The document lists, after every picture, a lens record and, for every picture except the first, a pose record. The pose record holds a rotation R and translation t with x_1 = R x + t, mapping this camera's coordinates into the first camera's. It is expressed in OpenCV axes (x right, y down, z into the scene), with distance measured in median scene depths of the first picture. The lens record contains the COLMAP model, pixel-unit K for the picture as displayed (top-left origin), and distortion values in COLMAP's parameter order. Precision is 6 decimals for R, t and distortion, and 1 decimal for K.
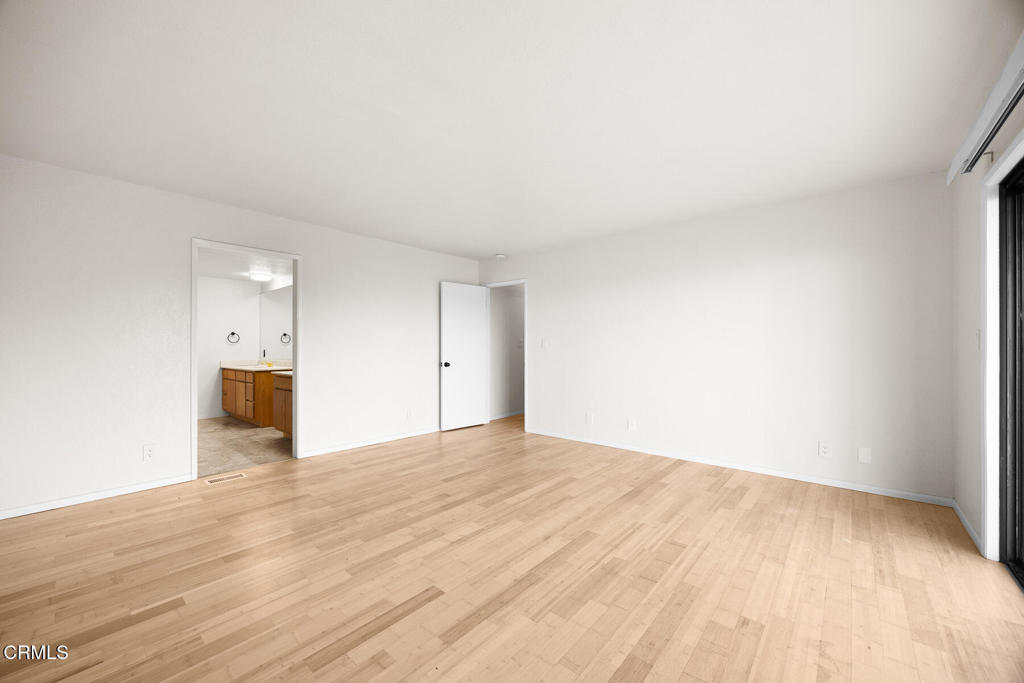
lens RADIAL K [[394.7, 0, 512.0], [0, 394.7, 341.5], [0, 0, 1]] dist [-0.002899, -0.000189]
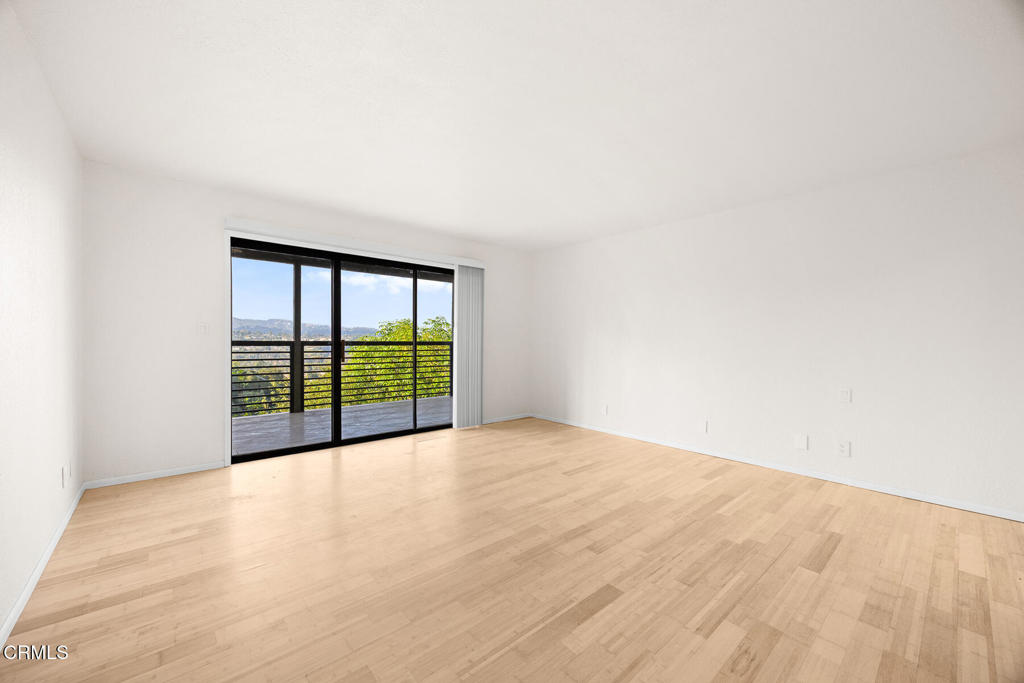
lens RADIAL K [[394.7, 0, 512.0], [0, 394.7, 341.5], [0, 0, 1]] dist [-0.002899, -0.000189]
pose [[-0.990335, -0.011979, 0.138179, -0.111901], [-0.012792, 0.999906, -0.004997, 0.024056], [-0.138106, -0.006716, -0.990395, 1.667060]]
